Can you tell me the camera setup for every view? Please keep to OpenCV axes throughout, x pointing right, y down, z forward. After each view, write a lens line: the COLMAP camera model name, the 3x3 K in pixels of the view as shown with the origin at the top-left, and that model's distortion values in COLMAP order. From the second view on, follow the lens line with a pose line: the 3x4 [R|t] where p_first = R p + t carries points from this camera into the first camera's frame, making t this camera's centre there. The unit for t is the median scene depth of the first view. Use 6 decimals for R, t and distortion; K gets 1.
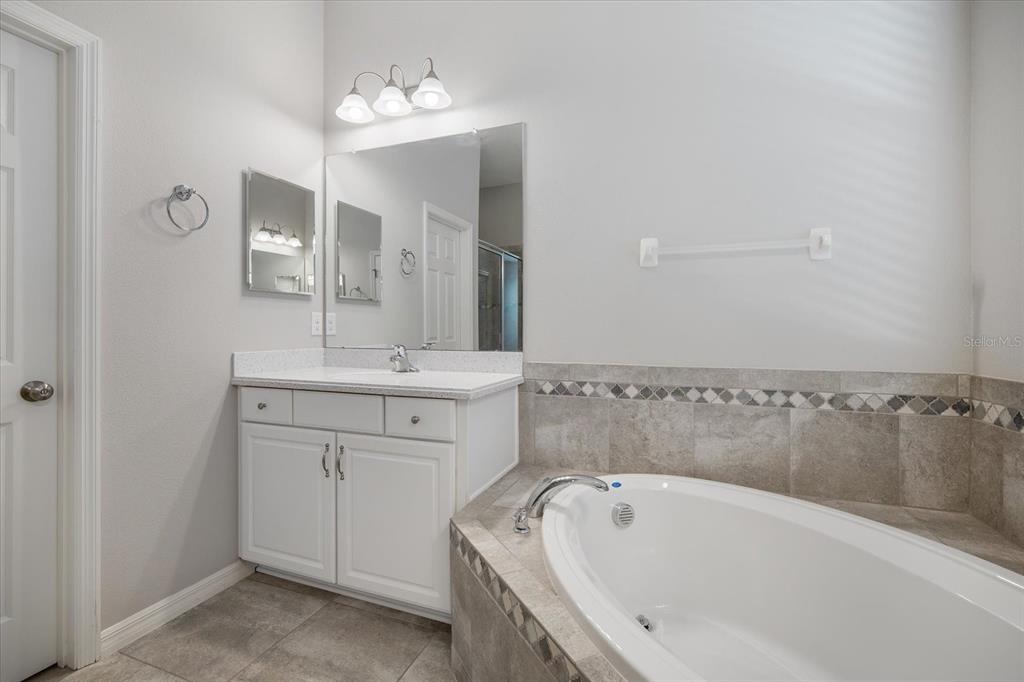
lens RADIAL K [[452.1, 0, 513.1], [0, 452.1, 335.2], [0, 0, 1]] dist [-0.006575, 0.001285]
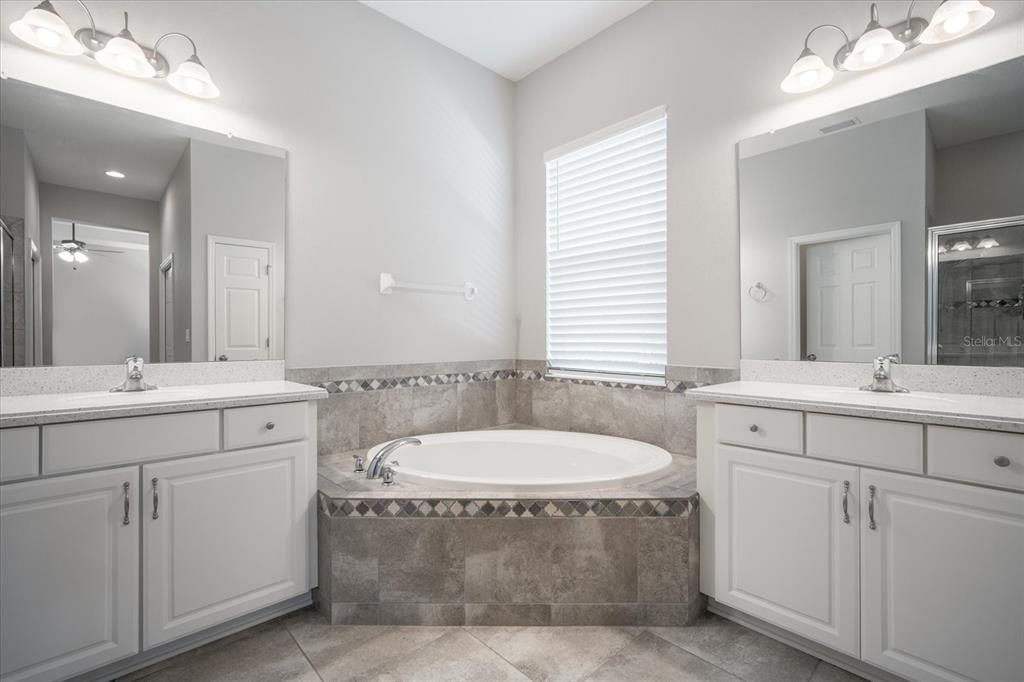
lens RADIAL K [[452.1, 0, 505.0], [0, 452.1, 341.2], [0, 0, 1]] dist [-0.006575, 0.001285]
pose [[0.451213, -0.007020, 0.892389, -0.847005], [0.013588, 0.999907, 0.000995, -0.001074], [-0.892313, 0.011677, 0.451266, 0.043127]]
